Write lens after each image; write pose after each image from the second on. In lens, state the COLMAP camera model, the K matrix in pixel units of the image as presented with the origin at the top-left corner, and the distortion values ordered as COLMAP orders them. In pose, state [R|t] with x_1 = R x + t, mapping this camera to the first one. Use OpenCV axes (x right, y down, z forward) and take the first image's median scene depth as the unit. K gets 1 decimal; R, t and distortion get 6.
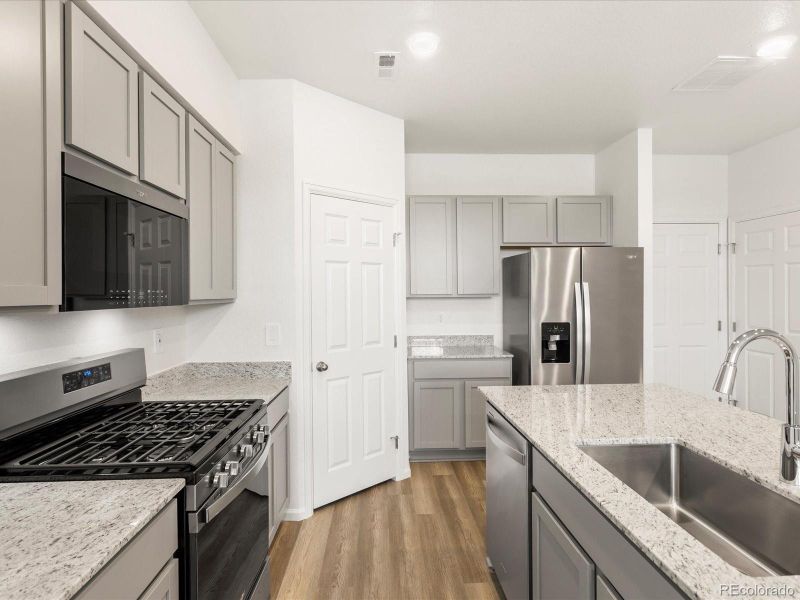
lens RADIAL K [[429.9, 0, 397.8], [0, 429.9, 292.3], [0, 0, 1]] dist [-0.004106, 0.006219]
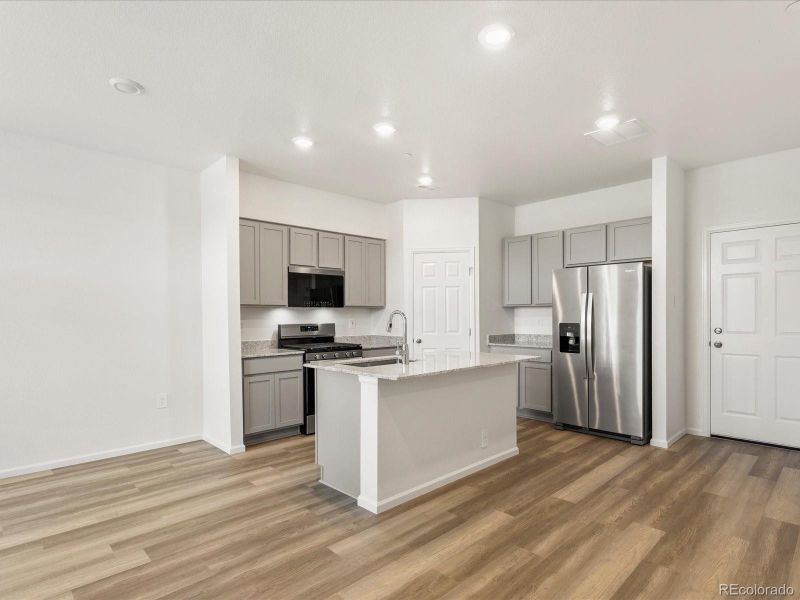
lens RADIAL K [[429.9, 0, 398.1], [0, 429.9, 317.9], [0, 0, 1]] dist [-0.004106, 0.006219]
pose [[0.664389, 0.013055, -0.747273, 1.075739], [0.001717, 0.999818, 0.018993, 0.027230], [0.747385, -0.013902, 0.664245, -0.330675]]
